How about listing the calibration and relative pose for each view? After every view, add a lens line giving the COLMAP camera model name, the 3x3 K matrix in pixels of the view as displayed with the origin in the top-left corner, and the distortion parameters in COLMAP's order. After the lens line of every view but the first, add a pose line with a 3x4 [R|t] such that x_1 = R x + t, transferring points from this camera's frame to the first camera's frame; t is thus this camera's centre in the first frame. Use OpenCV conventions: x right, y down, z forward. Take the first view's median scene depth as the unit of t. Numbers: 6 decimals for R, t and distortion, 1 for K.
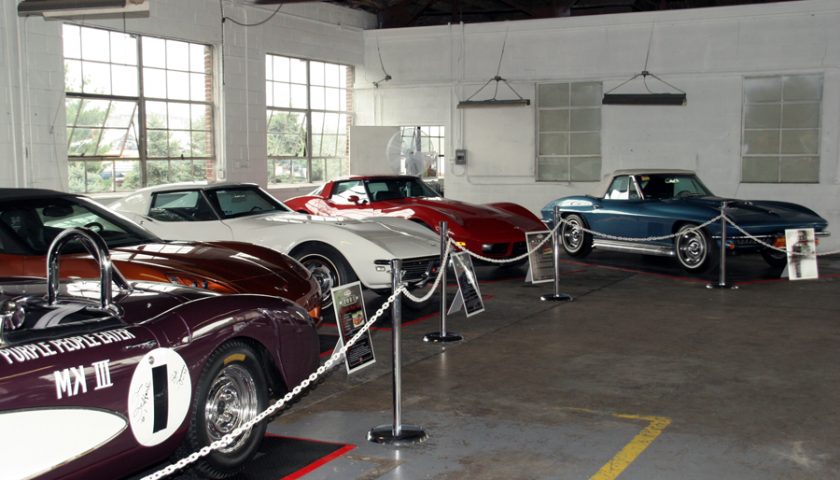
lens RADIAL K [[877.0, 0, 420.0], [0, 877.0, 240.0], [0, 0, 1]] dist [0.013949, 0.017990]
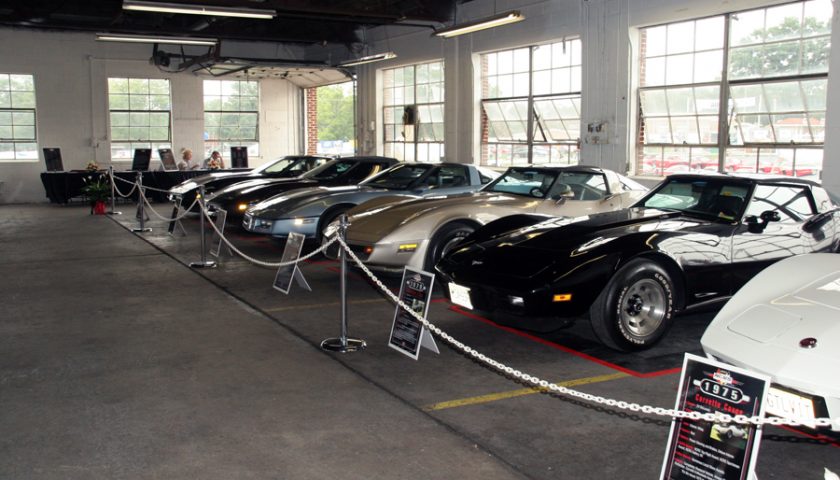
lens RADIAL K [[877.0, 0, 420.0], [0, 877.0, 240.0], [0, 0, 1]] dist [0.013949, 0.017990]
pose [[-0.567497, 0.103688, -0.816820, 0.773199], [-0.076416, 0.981125, 0.177636, -0.156694], [0.819822, 0.163226, -0.548862, 1.473776]]
